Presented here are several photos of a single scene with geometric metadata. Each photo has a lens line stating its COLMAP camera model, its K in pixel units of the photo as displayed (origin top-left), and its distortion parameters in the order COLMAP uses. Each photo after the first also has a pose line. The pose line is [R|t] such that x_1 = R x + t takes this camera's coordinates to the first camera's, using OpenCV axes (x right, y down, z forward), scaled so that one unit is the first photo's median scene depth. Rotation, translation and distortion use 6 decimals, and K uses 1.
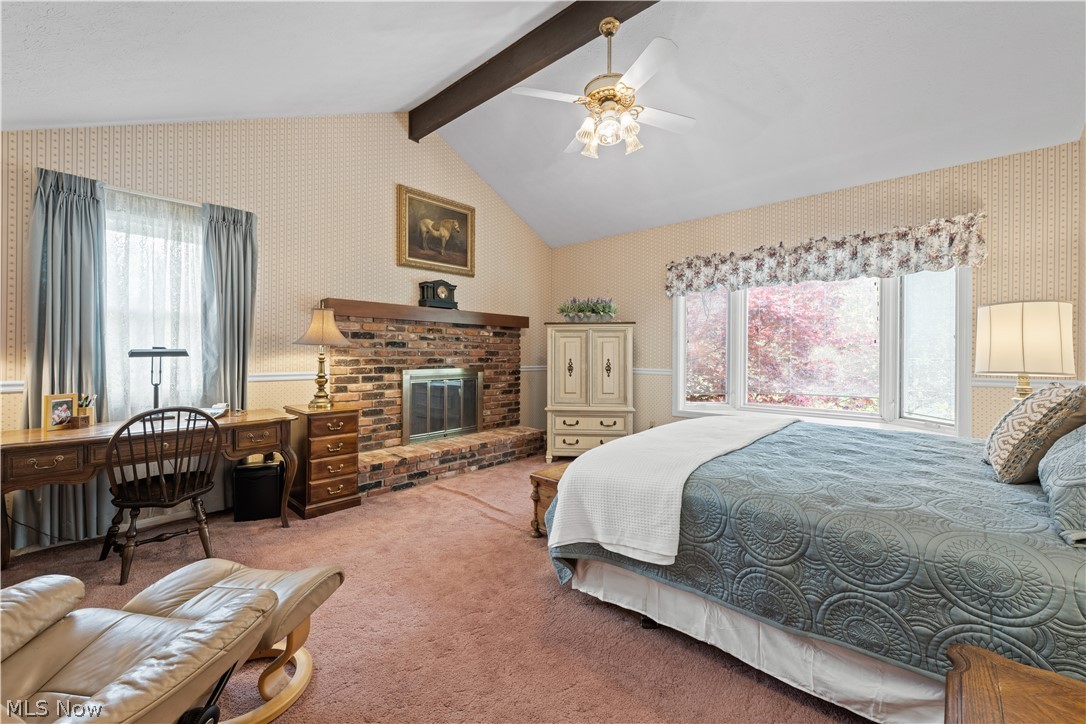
lens RADIAL K [[431.8, 0, 543.7], [0, 431.8, 356.6], [0, 0, 1]] dist [0.005450, -0.000311]
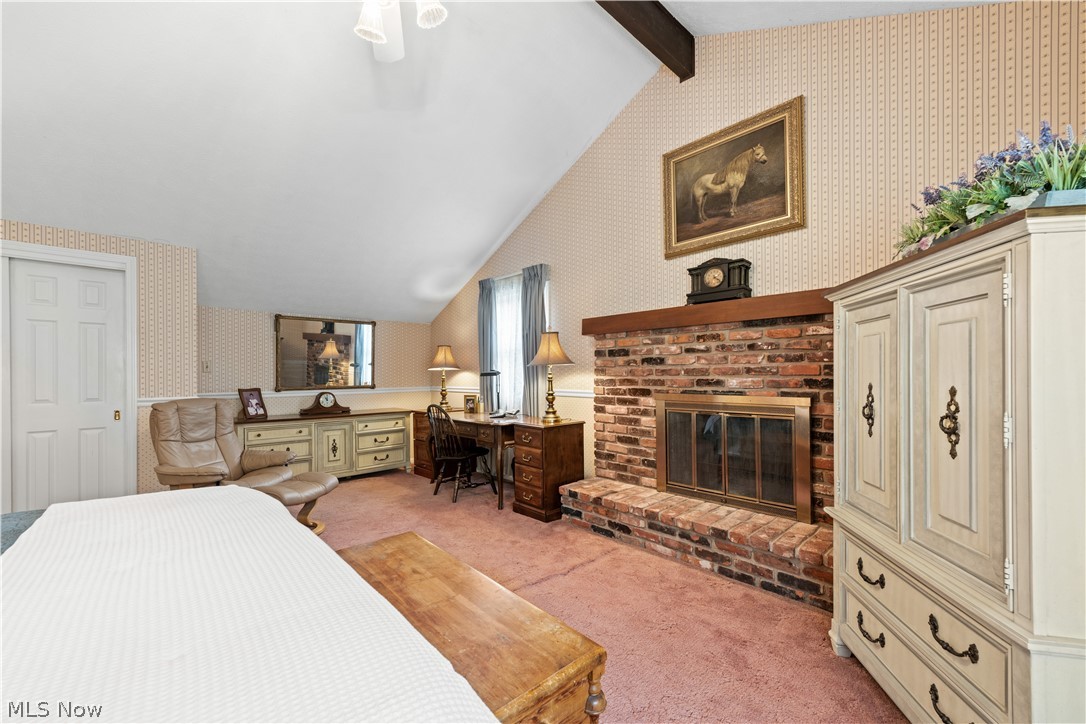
lens RADIAL K [[431.8, 0, 542.0], [0, 431.8, 375.4], [0, 0, 1]] dist [0.005450, -0.000311]
pose [[-0.078952, 0.002545, -0.996875, 0.468061], [0.001523, 0.999996, 0.002432, -0.003573], [0.996877, -0.001326, -0.078956, 0.856952]]
